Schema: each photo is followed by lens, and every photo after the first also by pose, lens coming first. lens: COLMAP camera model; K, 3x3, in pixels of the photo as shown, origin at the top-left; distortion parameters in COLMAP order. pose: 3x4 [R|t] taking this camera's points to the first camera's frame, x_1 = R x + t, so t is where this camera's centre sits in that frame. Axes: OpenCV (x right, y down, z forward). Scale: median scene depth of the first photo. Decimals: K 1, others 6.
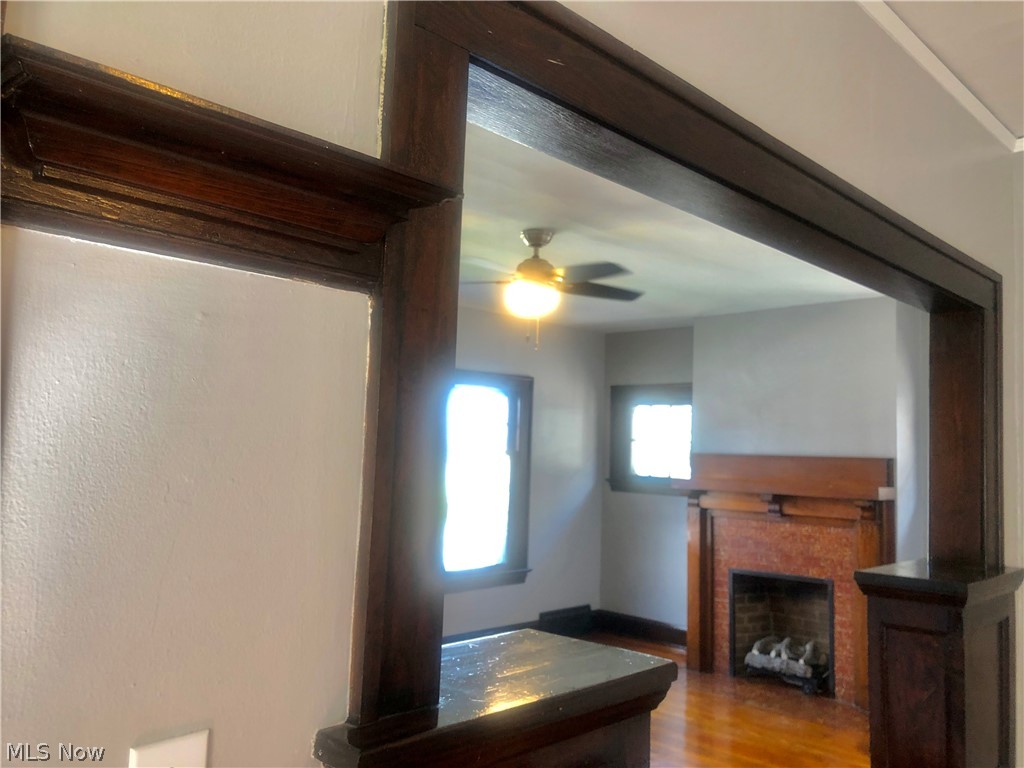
lens RADIAL K [[844.0, 0, 517.1], [0, 844.0, 384.6], [0, 0, 1]] dist [0.041650, -0.057640]
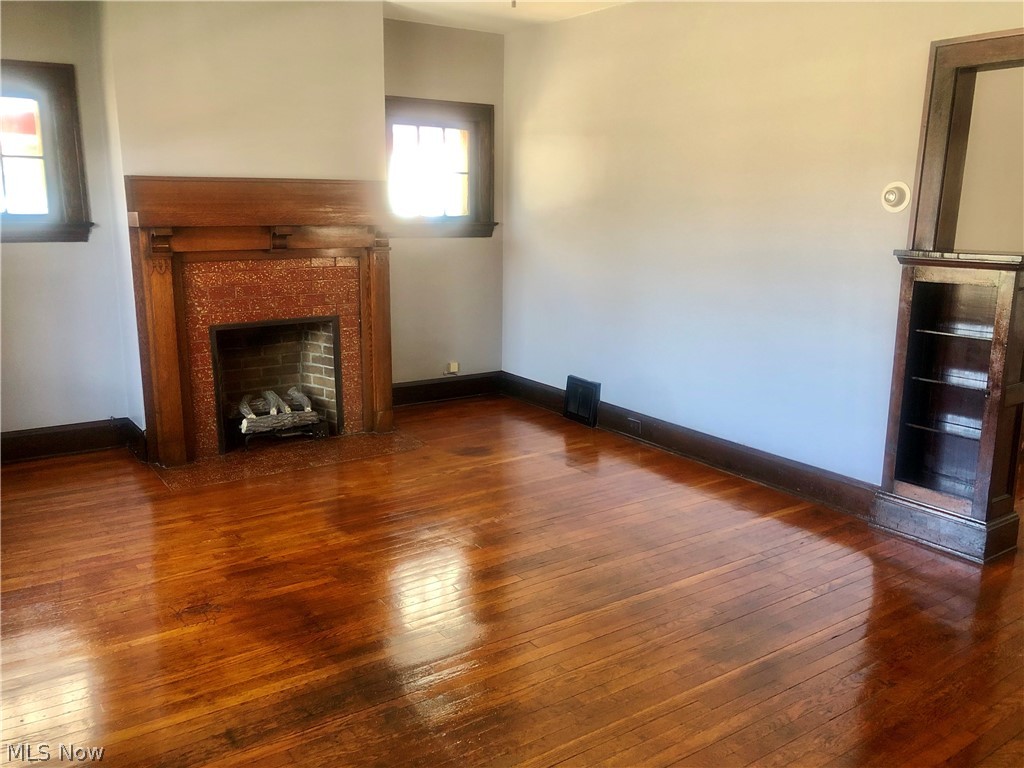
lens RADIAL K [[844.0, 0, 510.4], [0, 844.0, 383.9], [0, 0, 1]] dist [0.041650, -0.057640]
pose [[0.225634, -0.232051, 0.946172, -0.460064], [-0.076500, 0.963999, 0.254666, 0.049798], [-0.971204, -0.129843, 0.199759, 0.592985]]
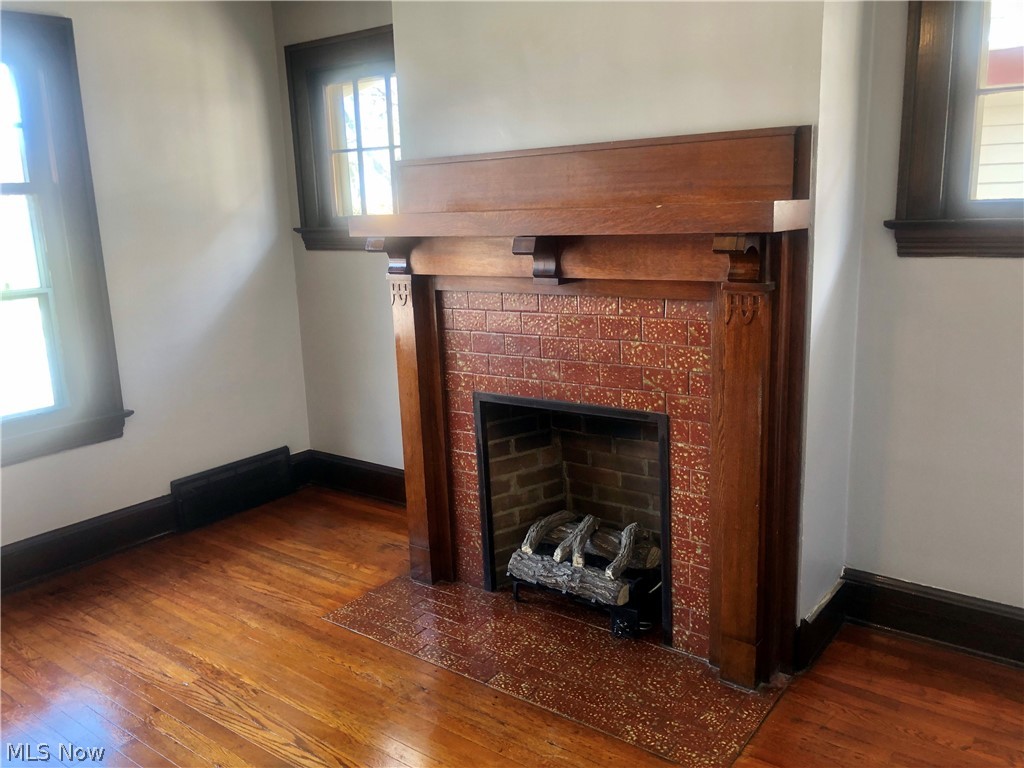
lens RADIAL K [[844.0, 0, 488.2], [0, 844.0, 372.4], [0, 0, 1]] dist [0.041650, -0.057640]
pose [[0.993007, -0.088884, 0.077694, 0.231333], [0.064112, 0.958642, 0.277300, 0.072392], [-0.099128, -0.270380, 0.957637, 0.553352]]
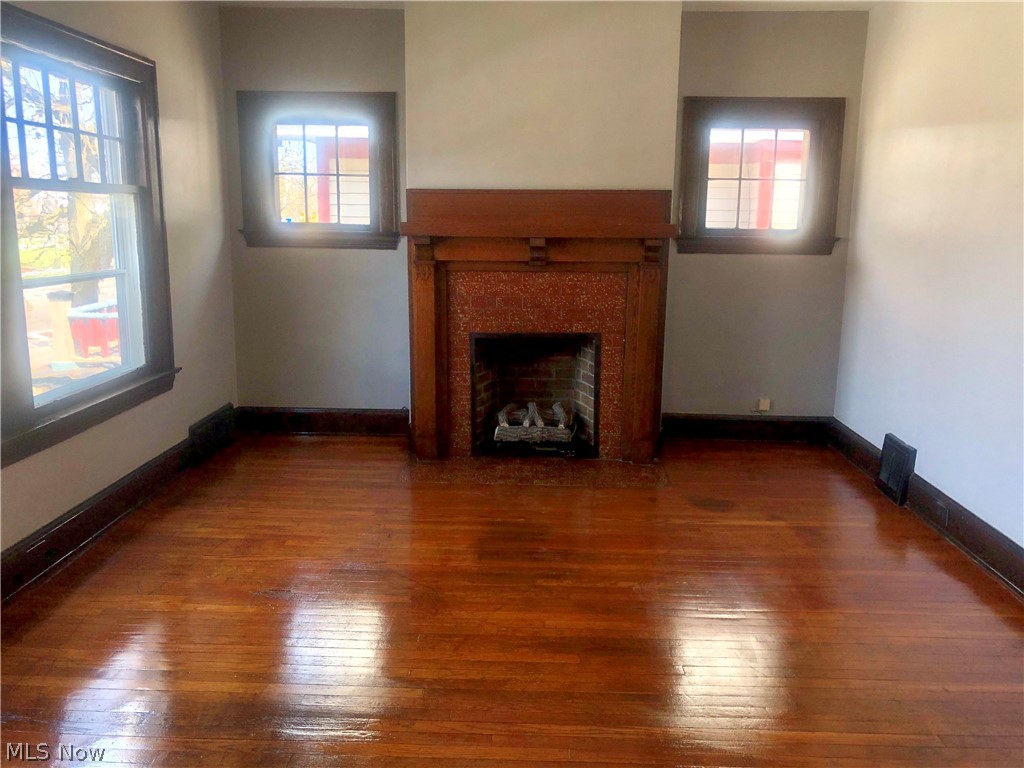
lens RADIAL K [[844.0, 0, 510.3], [0, 844.0, 382.6], [0, 0, 1]] dist [0.041650, -0.057640]
pose [[0.760342, -0.152340, 0.631406, -0.251569], [-0.035595, 0.960872, 0.274695, 0.039767], [-0.648547, -0.231337, 0.725169, 0.391836]]
